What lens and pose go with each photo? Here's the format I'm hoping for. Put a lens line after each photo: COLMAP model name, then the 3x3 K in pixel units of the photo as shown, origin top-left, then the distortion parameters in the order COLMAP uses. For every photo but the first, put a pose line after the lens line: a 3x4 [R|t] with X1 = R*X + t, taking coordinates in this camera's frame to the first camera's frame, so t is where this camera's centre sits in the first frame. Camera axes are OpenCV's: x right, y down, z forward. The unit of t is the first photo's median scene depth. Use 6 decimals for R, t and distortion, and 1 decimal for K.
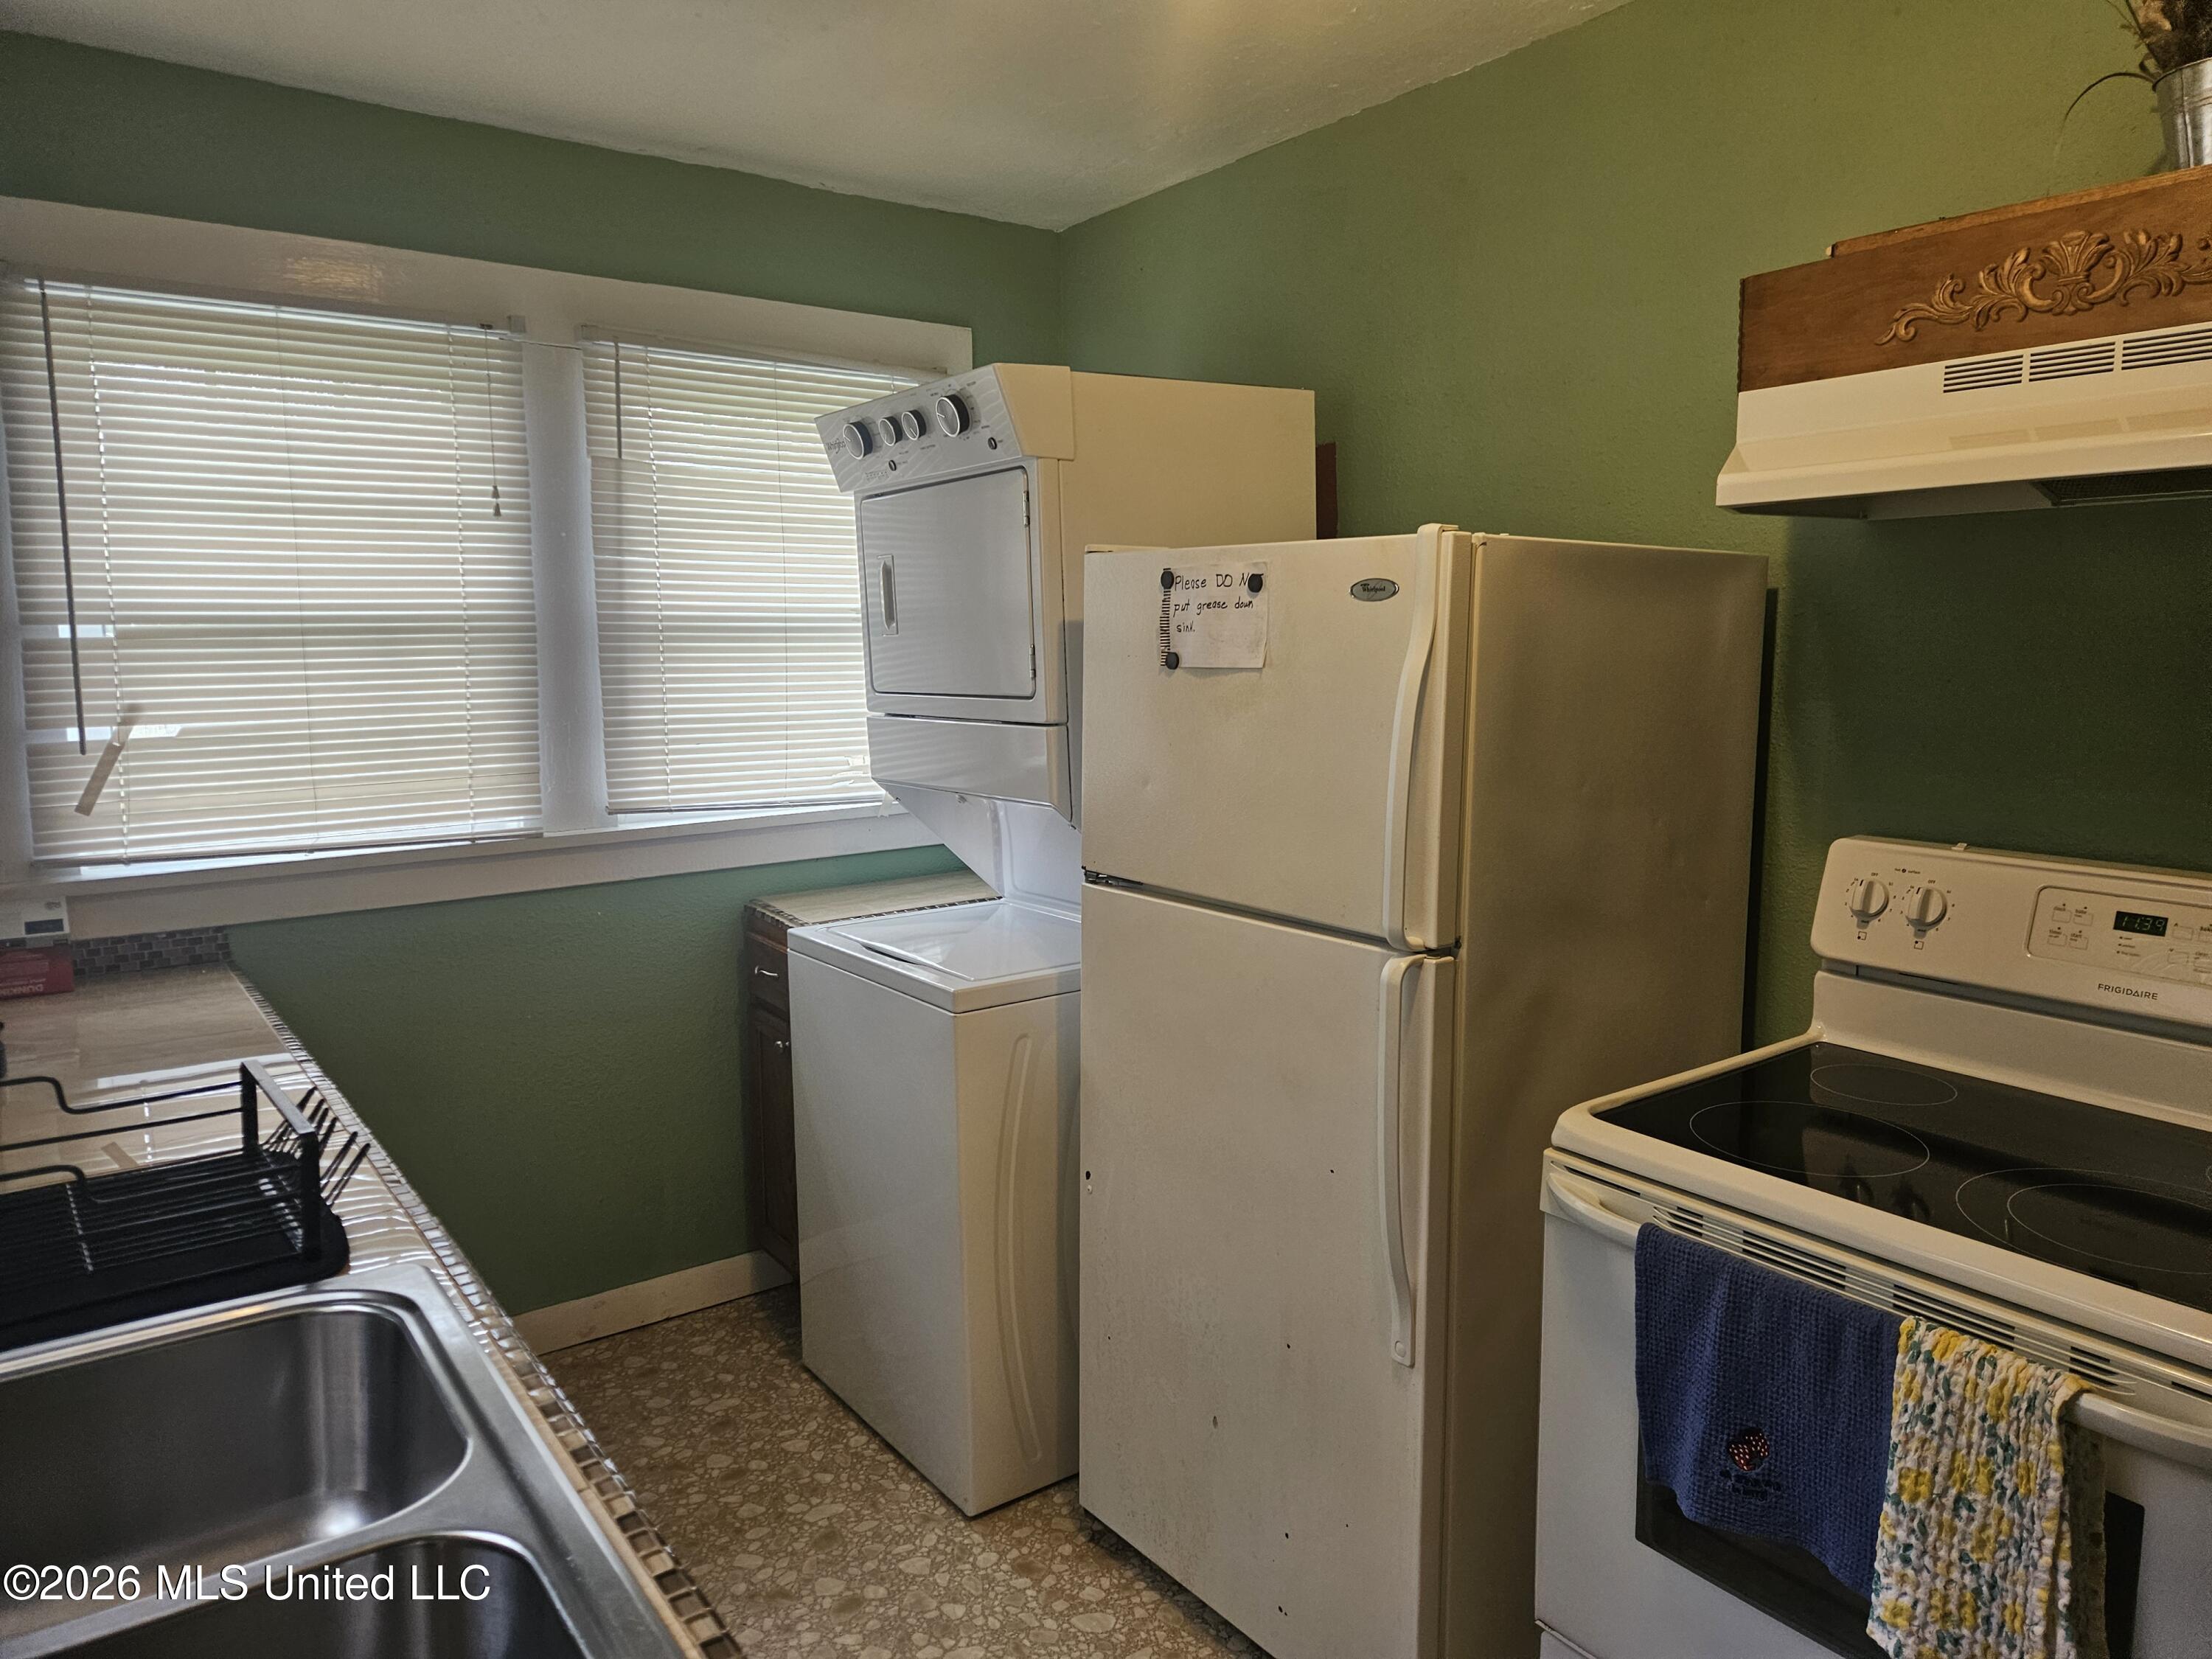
lens RADIAL K [[1481.8, 0, 1115.2], [0, 1481.8, 815.7], [0, 0, 1]] dist [0.072592, -0.063048]
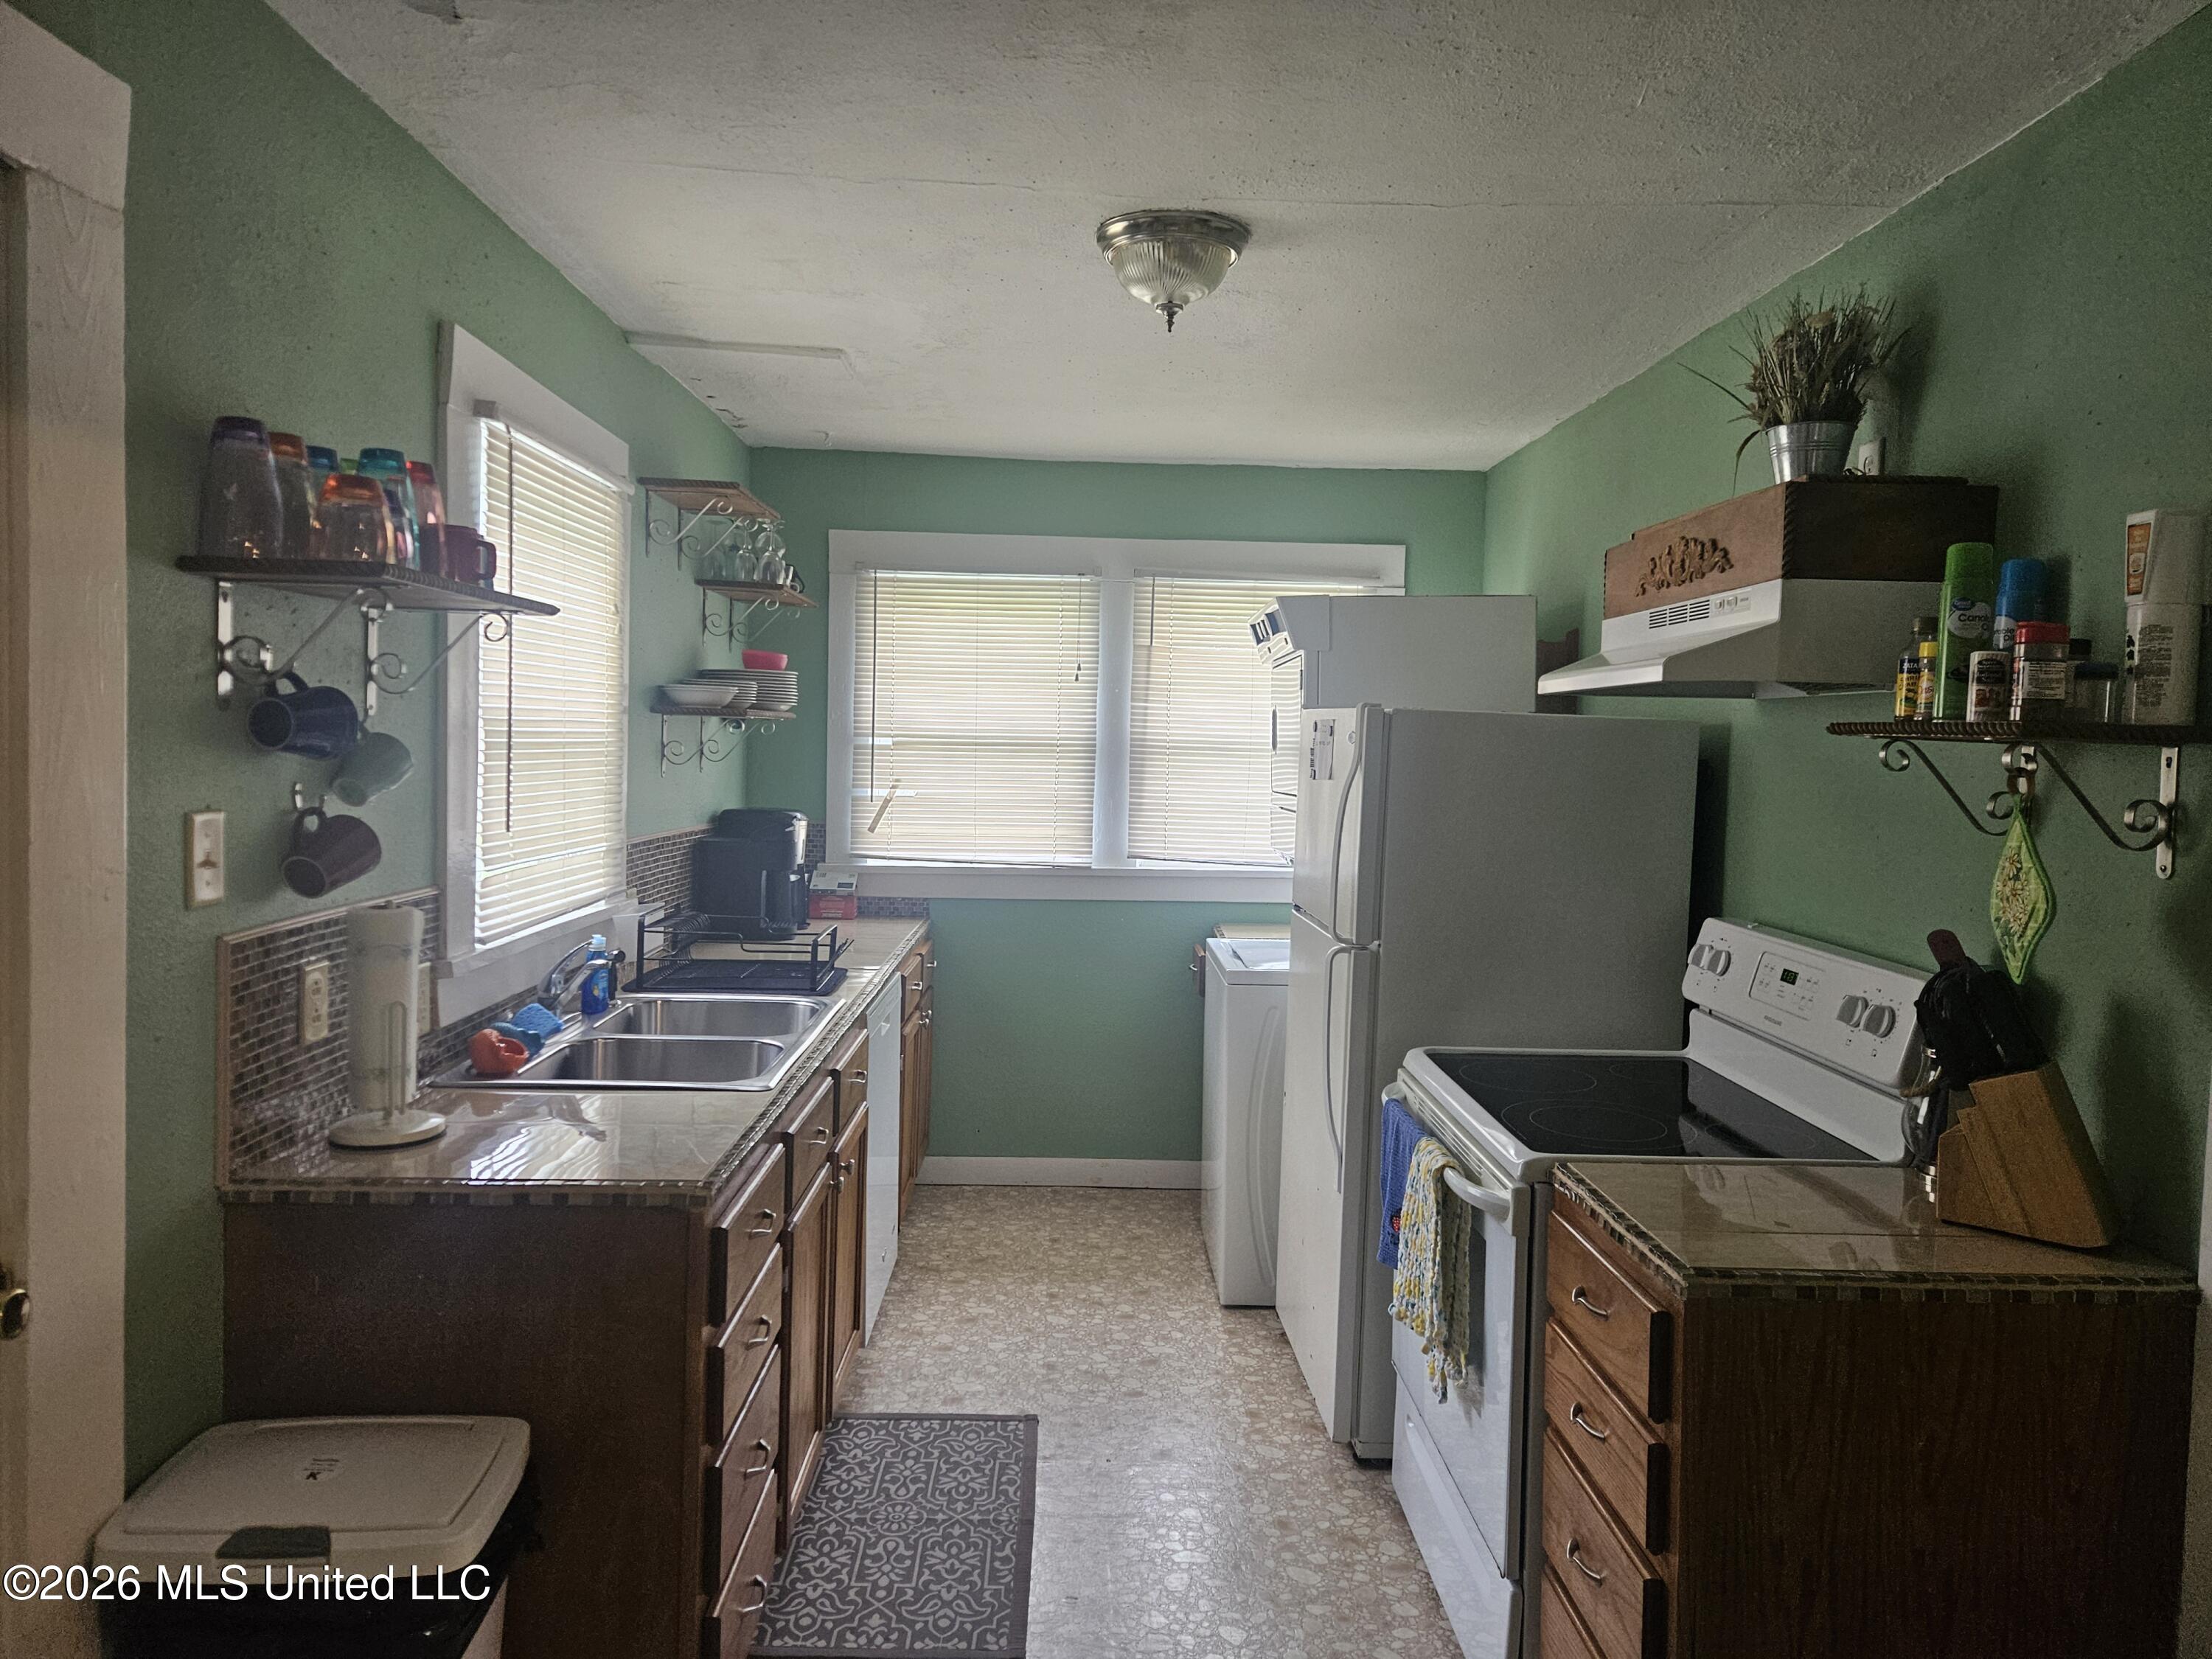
lens RADIAL K [[1481.8, 0, 1093.0], [0, 1481.8, 806.7], [0, 0, 1]] dist [0.072592, -0.063048]
pose [[0.816859, 0.053710, -0.574331, 0.798156], [-0.101001, 0.993592, -0.050733, 0.041596], [0.567926, 0.099450, 0.817049, -0.506061]]
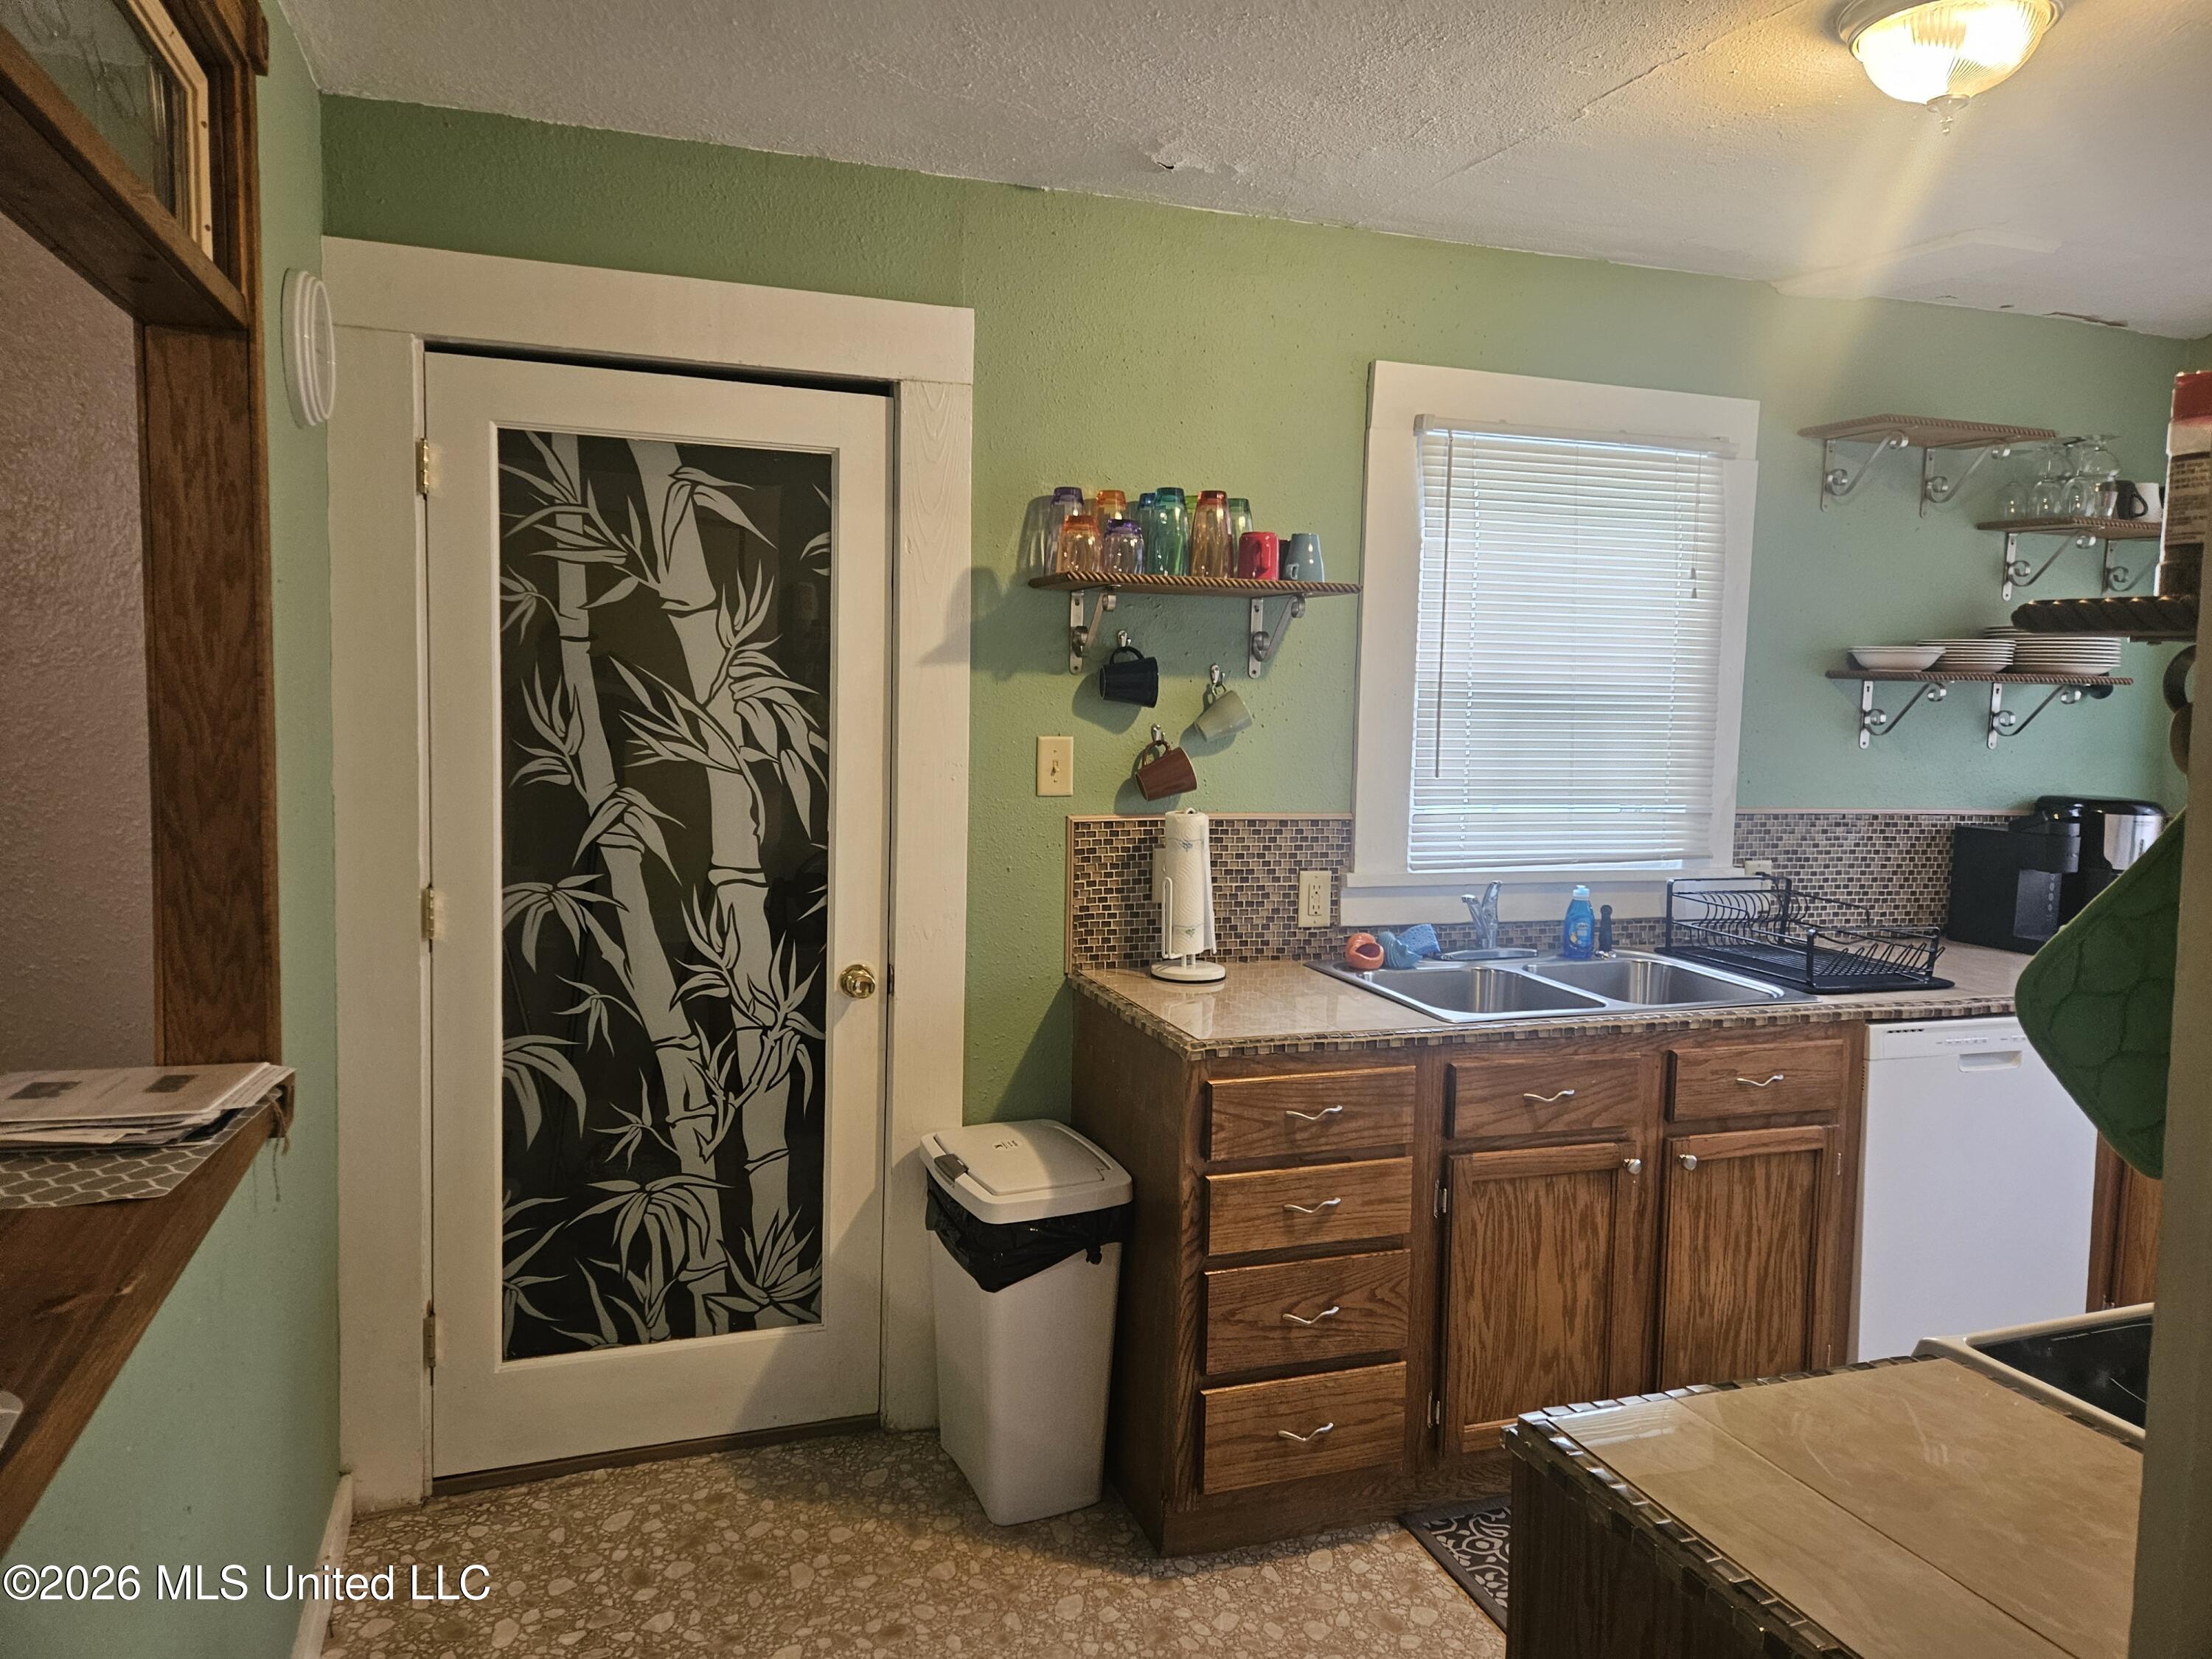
lens RADIAL K [[1481.8, 0, 1073.0], [0, 1481.8, 815.2], [0, 0, 1]] dist [0.072592, -0.063048]
pose [[-0.301126, 0.086039, -0.949695, 1.207157], [-0.138408, 0.981431, 0.132800, -0.066181], [0.943486, 0.171435, -0.283626, 0.370335]]
